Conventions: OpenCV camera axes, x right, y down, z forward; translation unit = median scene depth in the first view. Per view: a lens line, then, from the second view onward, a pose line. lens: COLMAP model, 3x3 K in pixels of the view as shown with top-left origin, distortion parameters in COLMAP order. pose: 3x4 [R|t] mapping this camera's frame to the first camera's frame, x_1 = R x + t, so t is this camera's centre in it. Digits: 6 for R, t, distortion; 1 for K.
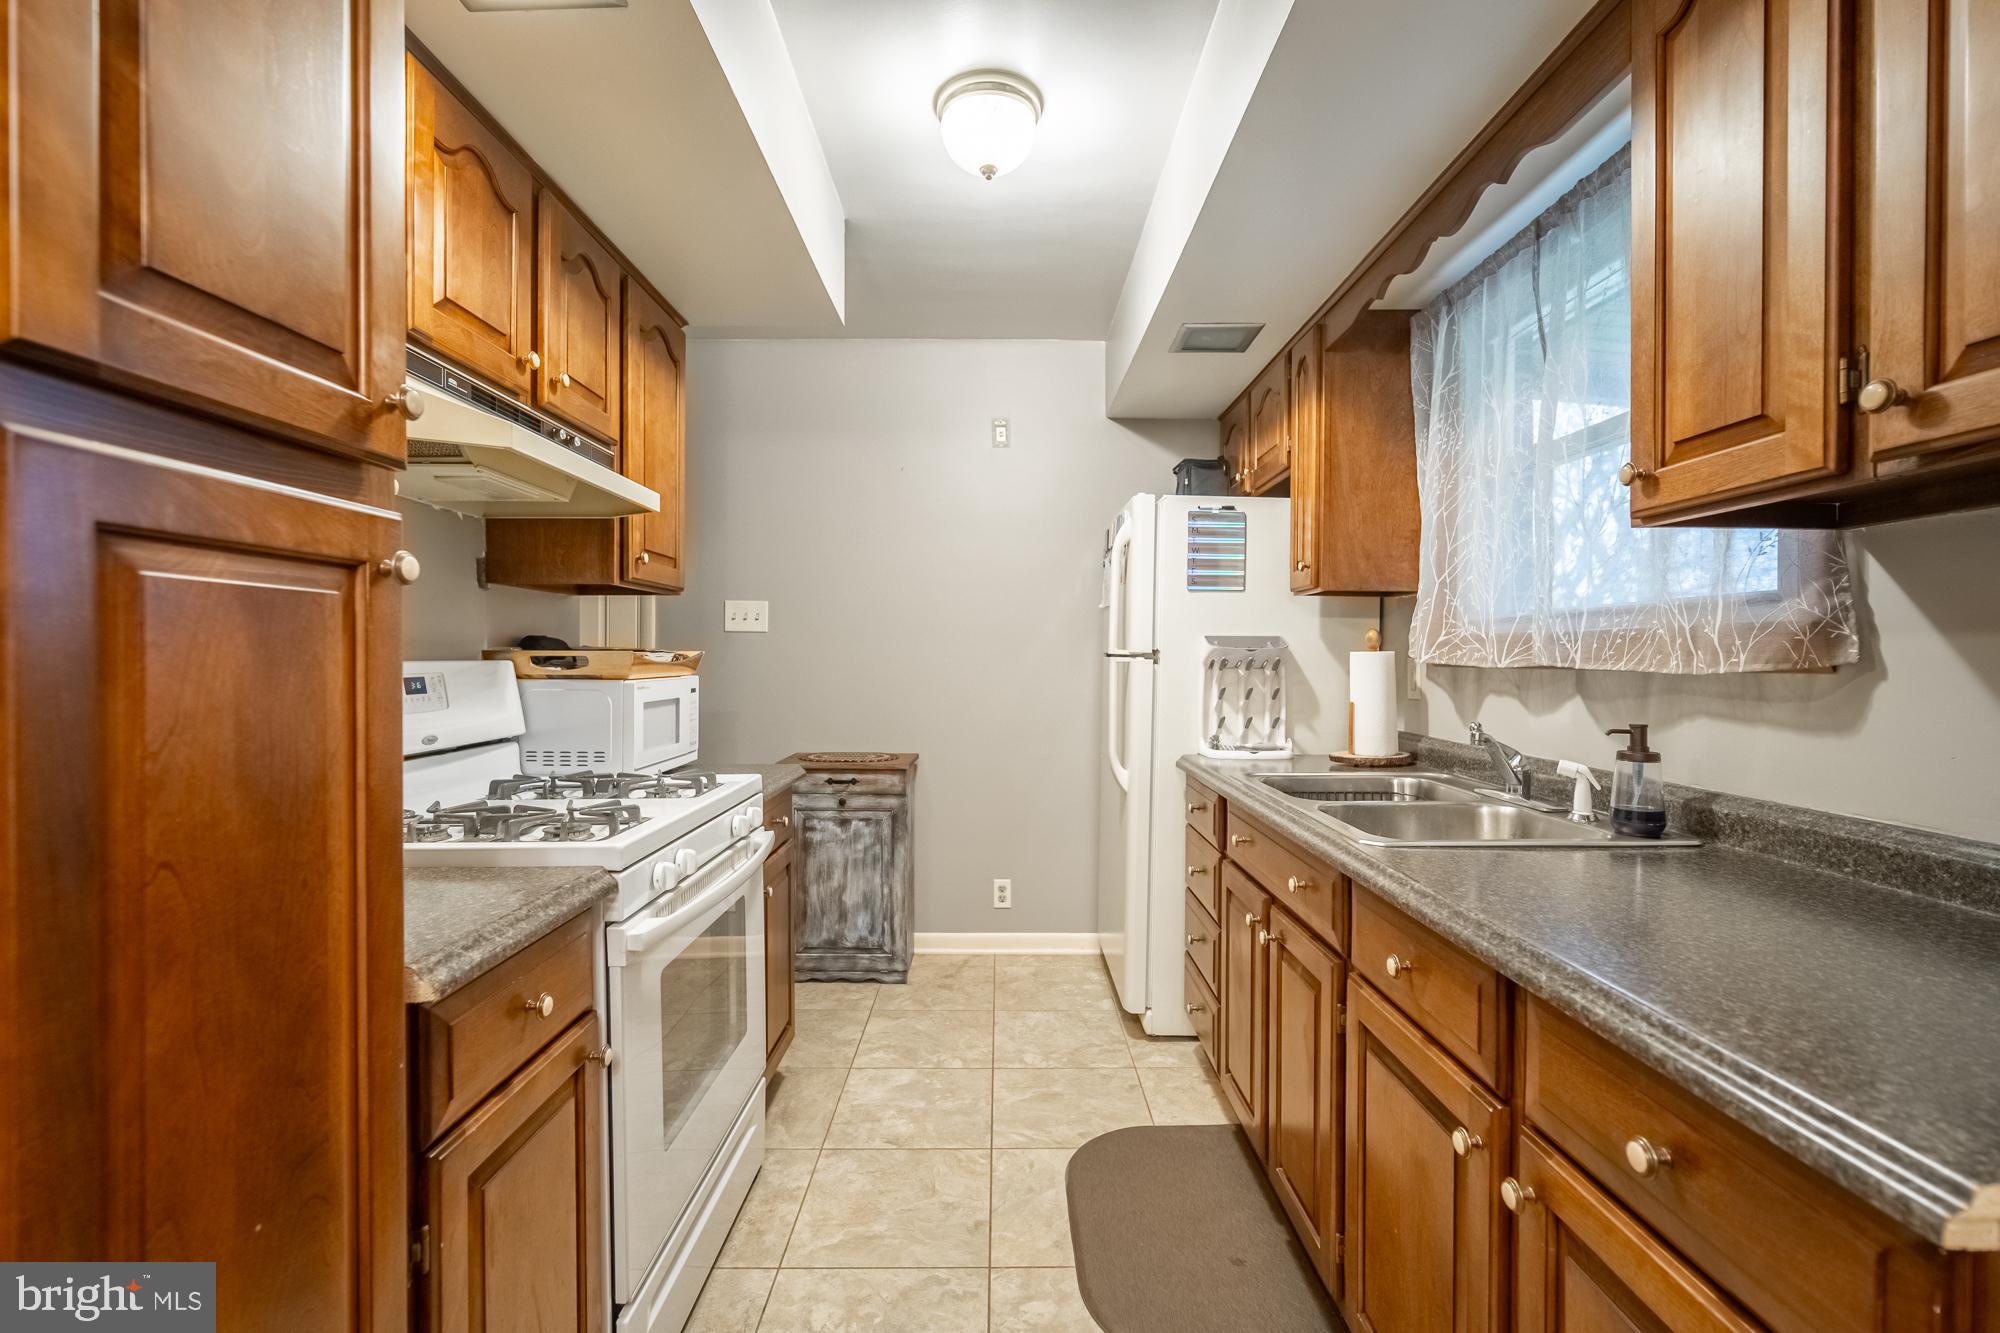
lens RADIAL K [[863.3, 0, 1000.9], [0, 863.3, 650.9], [0, 0, 1]] dist [-0.000094, -0.009276]
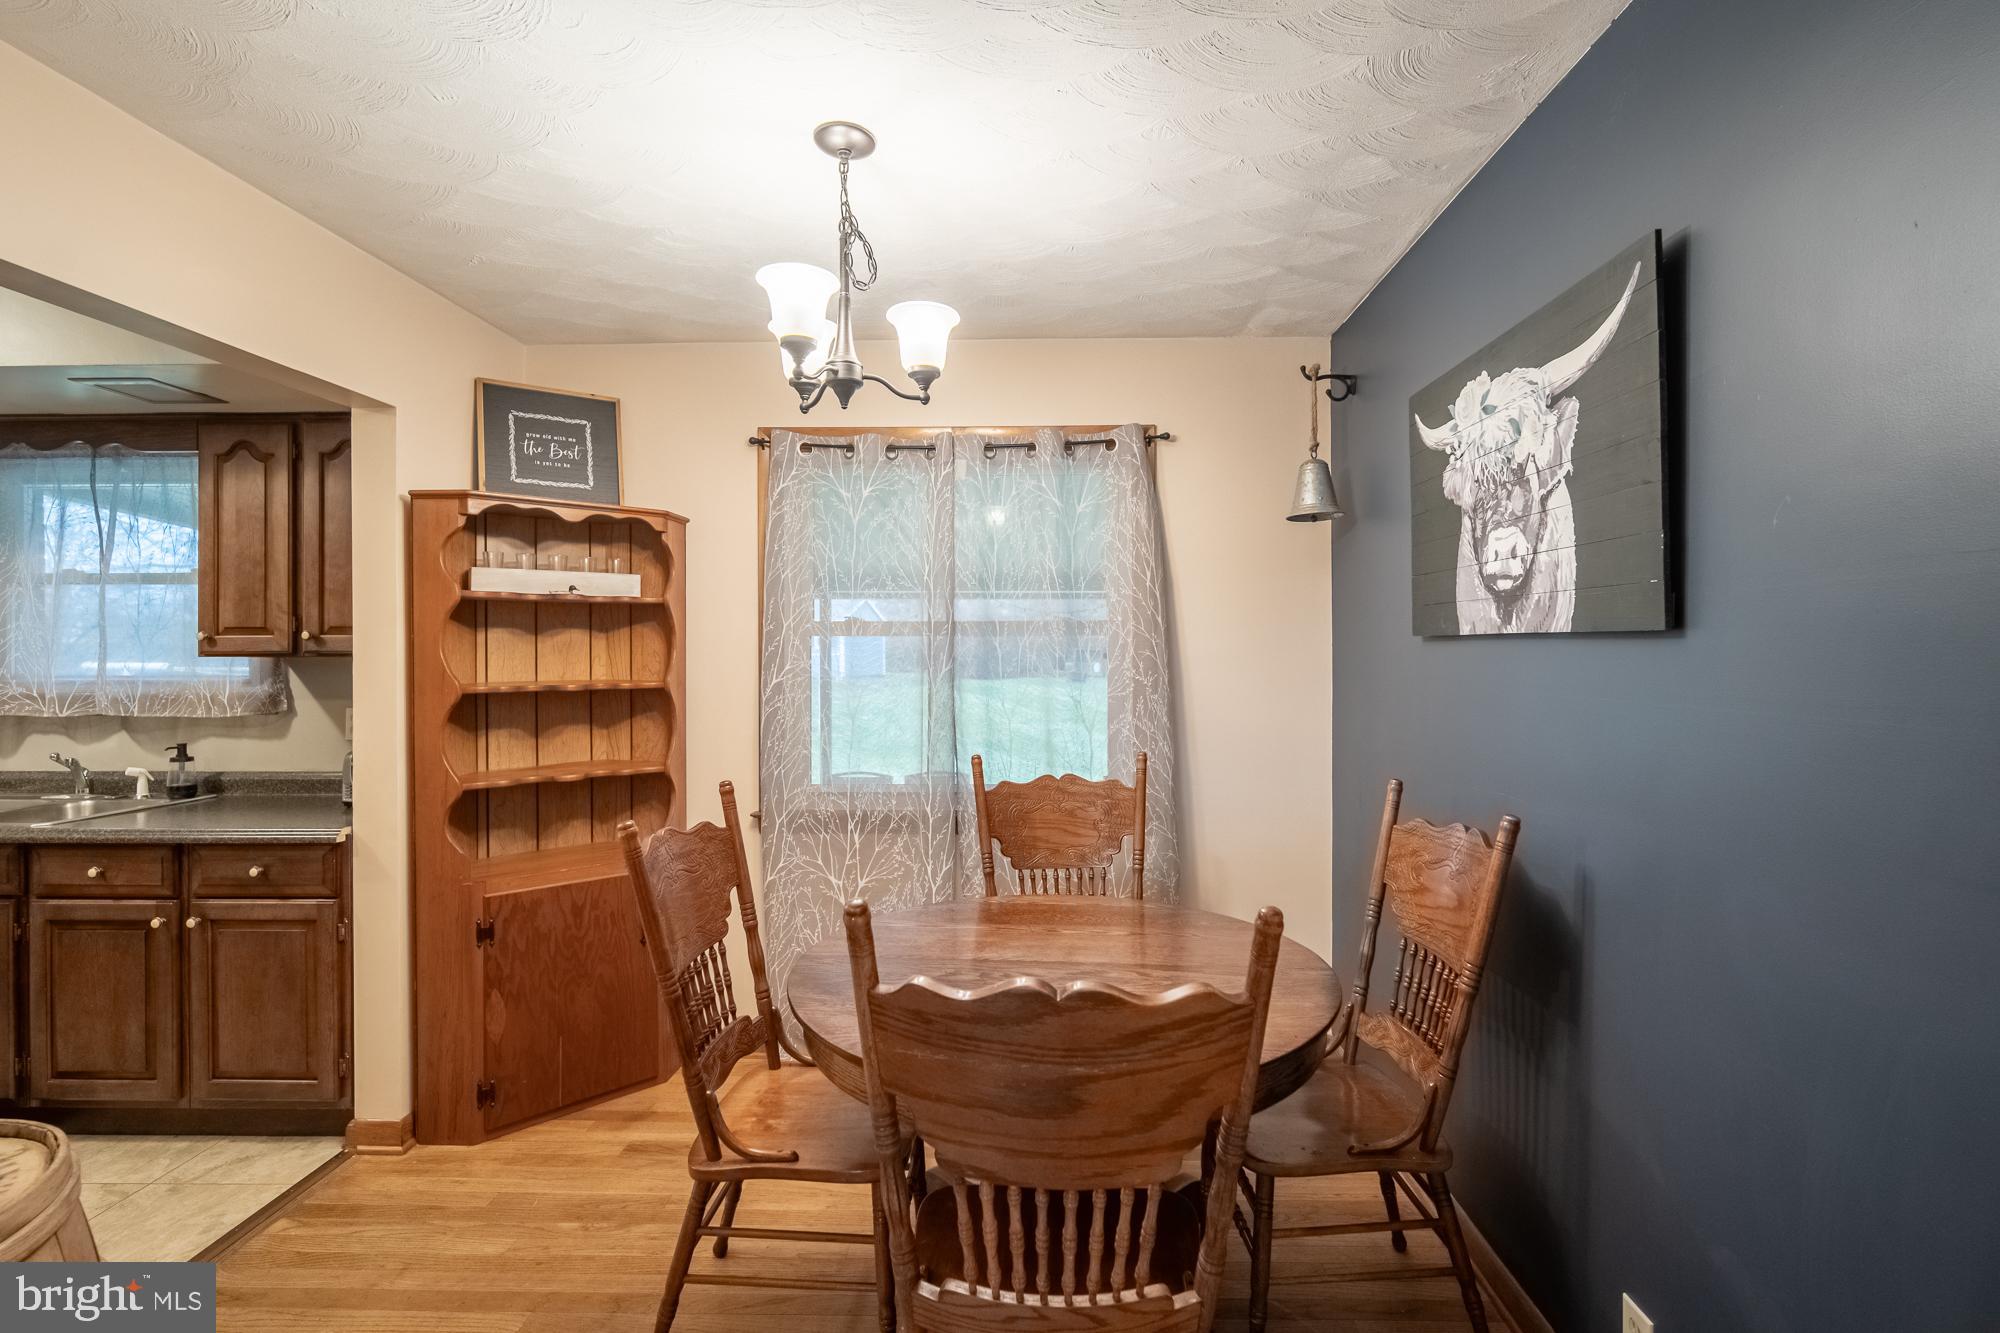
lens RADIAL K [[875.6, 0, 1002.0], [0, 875.6, 662.8], [0, 0, 1]] dist [-0.014138, 0.005153]
pose [[0.024253, -0.015197, 0.999590, -1.056397], [-0.001059, 0.999883, 0.015227, -0.116058], [-0.999705, -0.001428, 0.024234, -0.824708]]
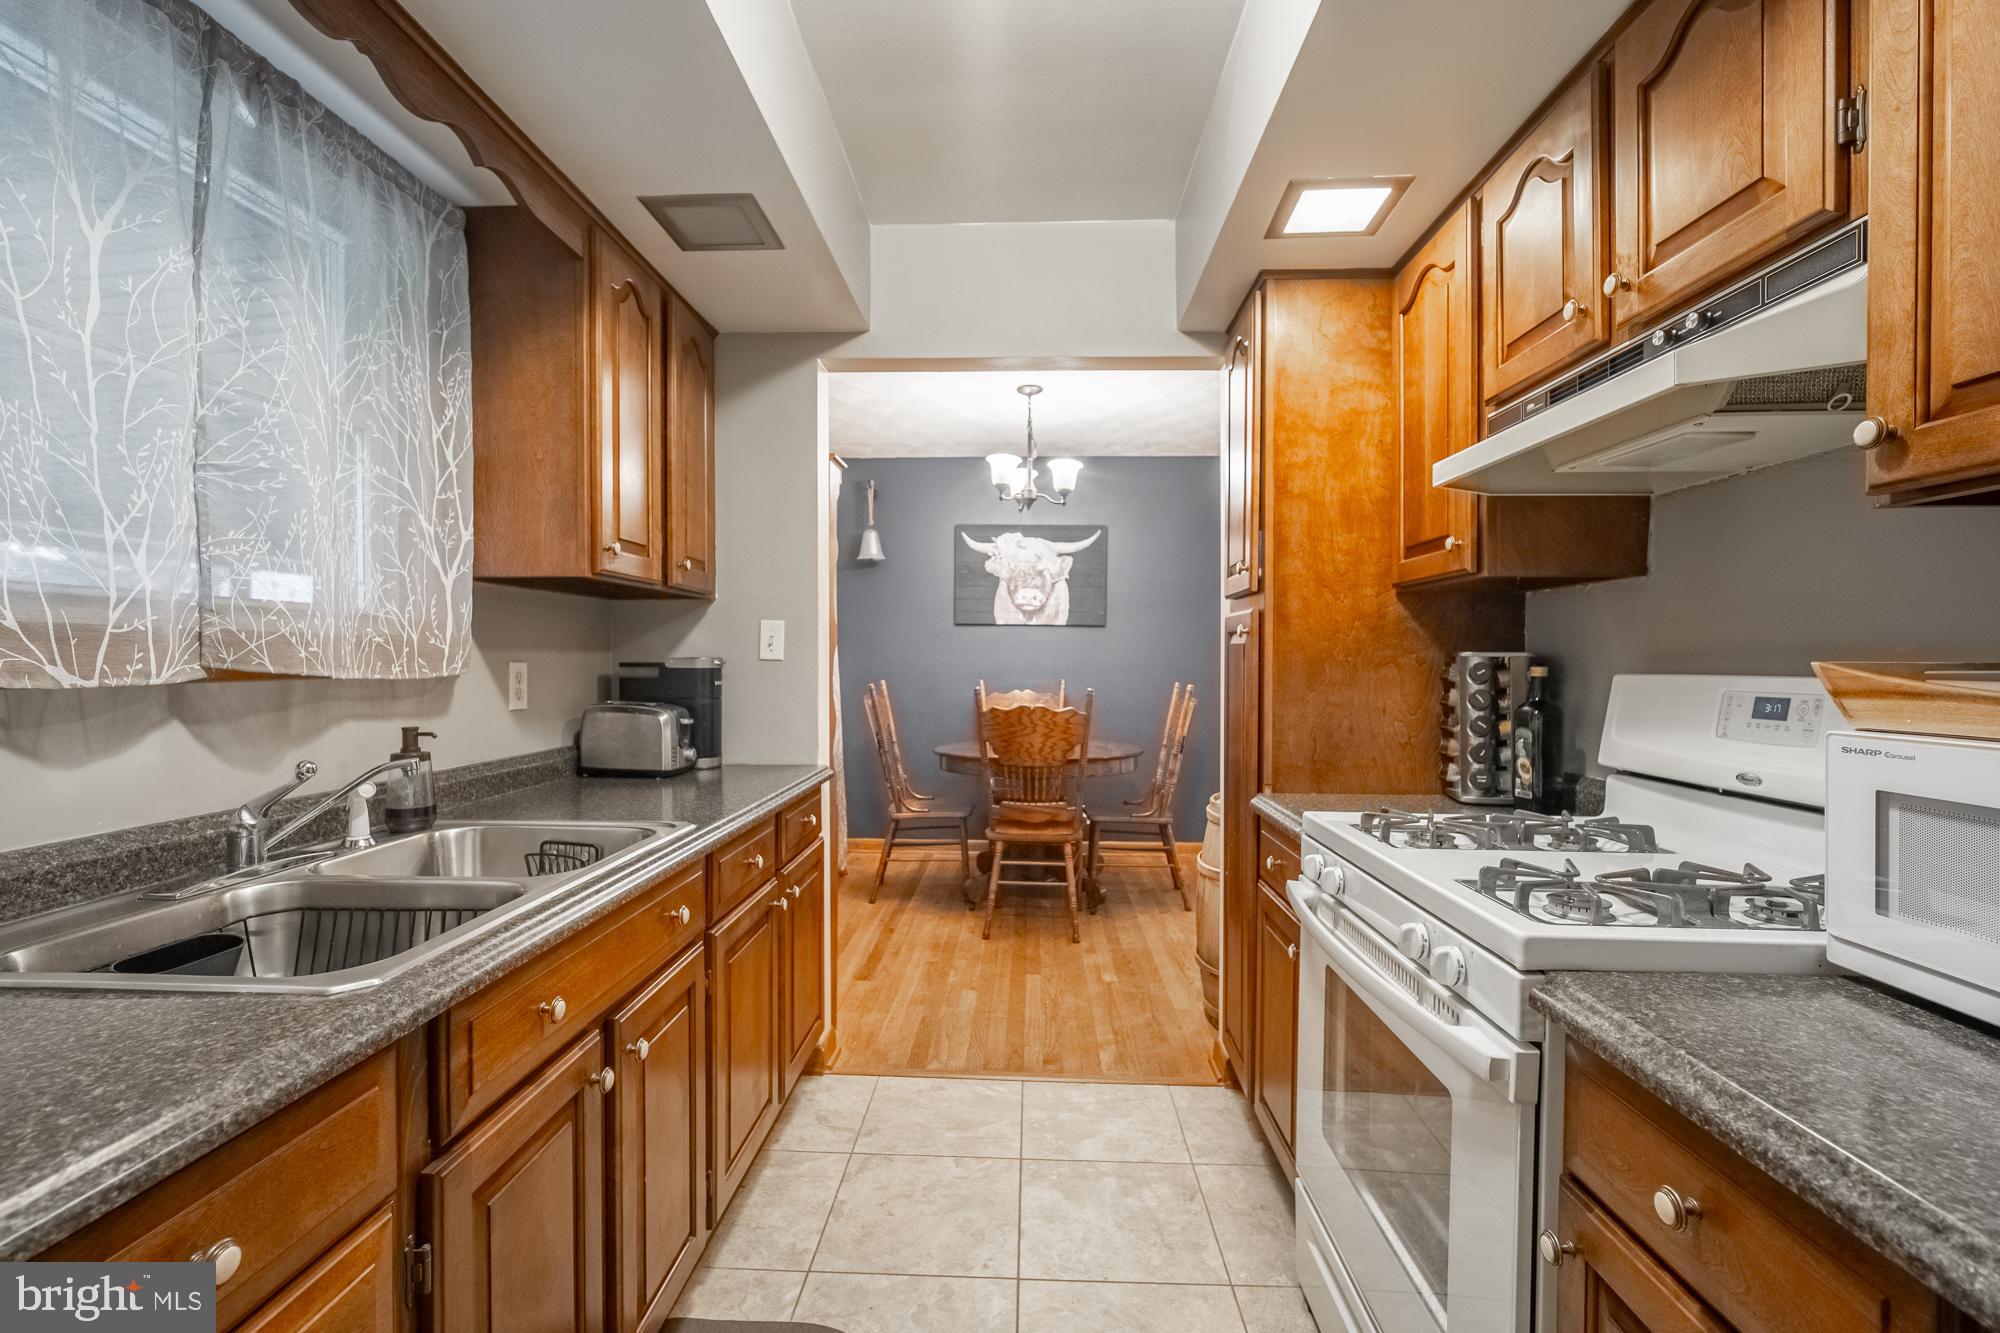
lens RADIAL K [[875.6, 0, 1002.0], [0, 875.6, 662.8], [0, 0, 1]] dist [-0.014138, 0.005153]
pose [[-0.999261, -0.003635, 0.038275, -0.027977], [-0.003620, 0.999993, 0.000476, 0.001890], [-0.038276, 0.000337, -0.999267, 1.739915]]
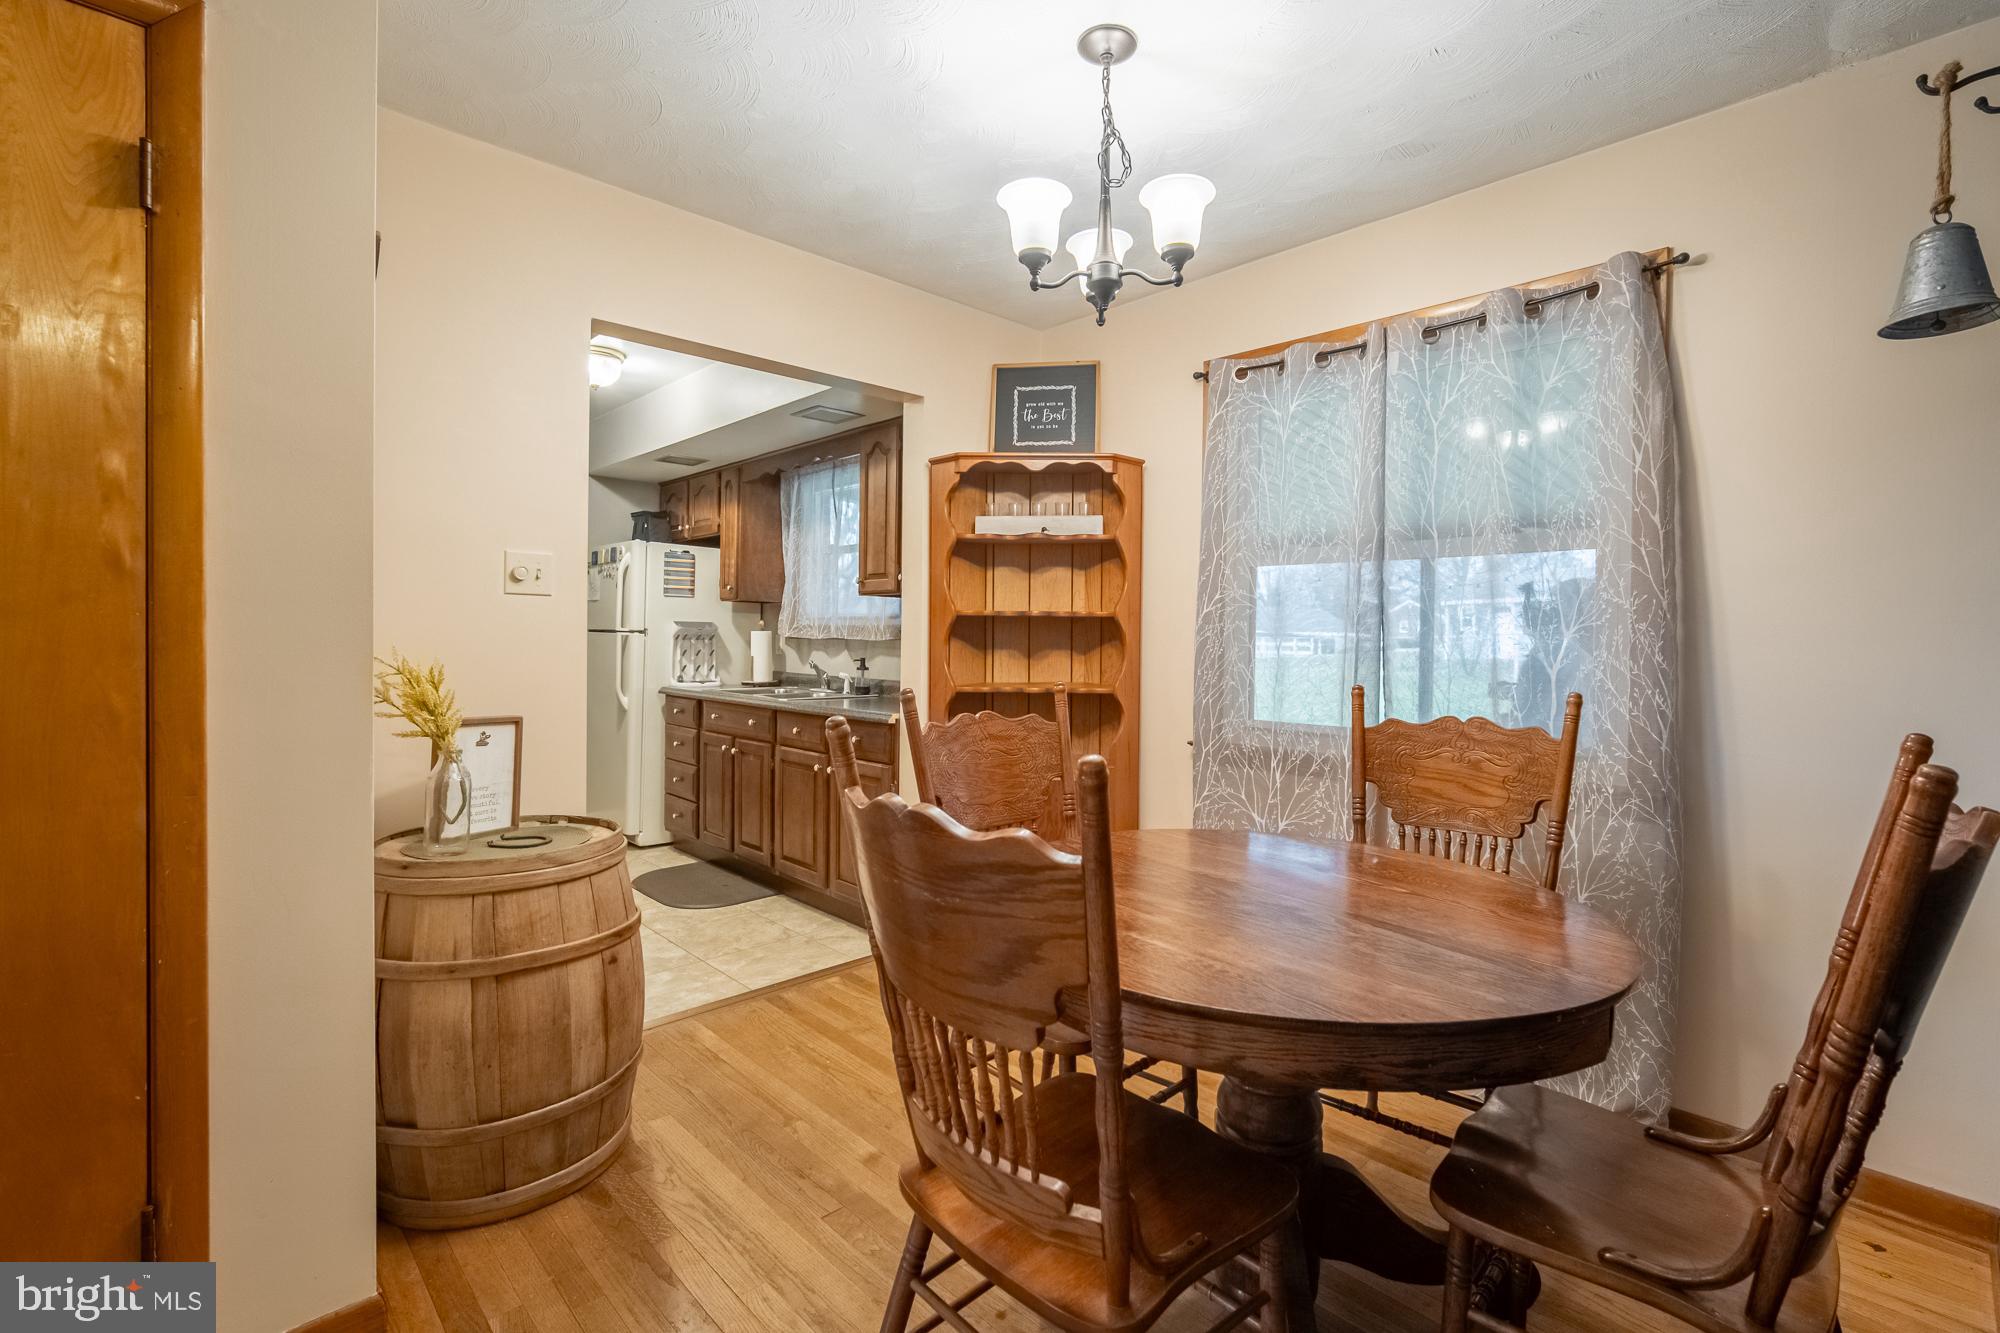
lens RADIAL K [[885.6, 0, 1024.0], [0, 885.6, 652.6], [0, 0, 1]] dist [-0.016812, 0.006383]
pose [[0.709994, -0.008049, 0.704162, -0.849195], [-0.014162, 0.999569, 0.025706, -0.015335], [-0.704066, -0.028223, 0.709574, -1.304362]]
